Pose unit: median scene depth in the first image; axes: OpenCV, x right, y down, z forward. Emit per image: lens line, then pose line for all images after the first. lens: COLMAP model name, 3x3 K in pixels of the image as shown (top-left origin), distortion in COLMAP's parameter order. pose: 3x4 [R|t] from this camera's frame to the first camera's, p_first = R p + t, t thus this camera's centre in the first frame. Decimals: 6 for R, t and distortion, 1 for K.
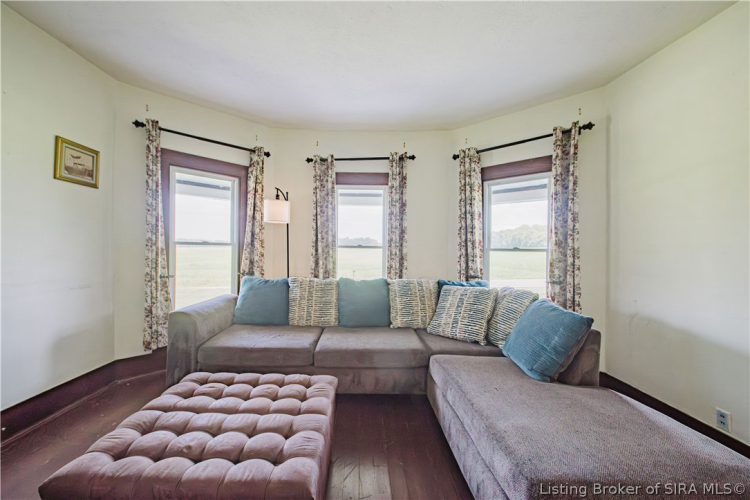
lens RADIAL K [[304.2, 0, 359.6], [0, 304.2, 250.5], [0, 0, 1]] dist [0.003689, -0.001483]
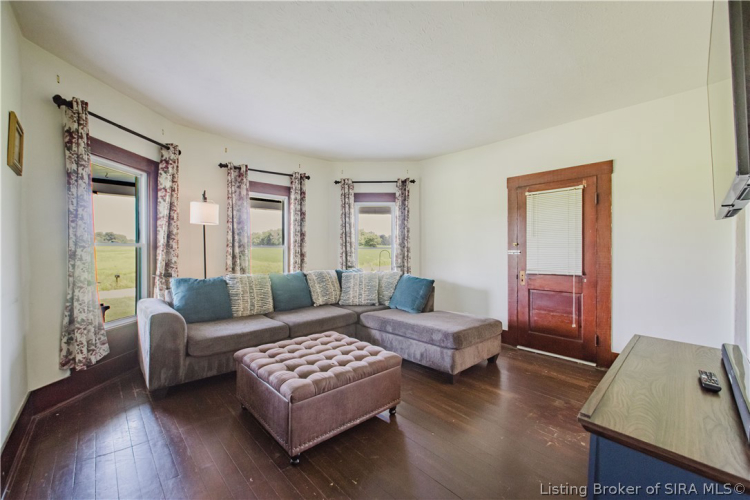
lens RADIAL K [[304.2, 0, 376.6], [0, 304.2, 250.3], [0, 0, 1]] dist [0.003689, -0.001483]
pose [[0.727969, -0.014285, 0.685461, -0.611596], [0.007356, 0.999888, 0.013026, -0.012082], [-0.685570, -0.004440, 0.727993, -0.177375]]
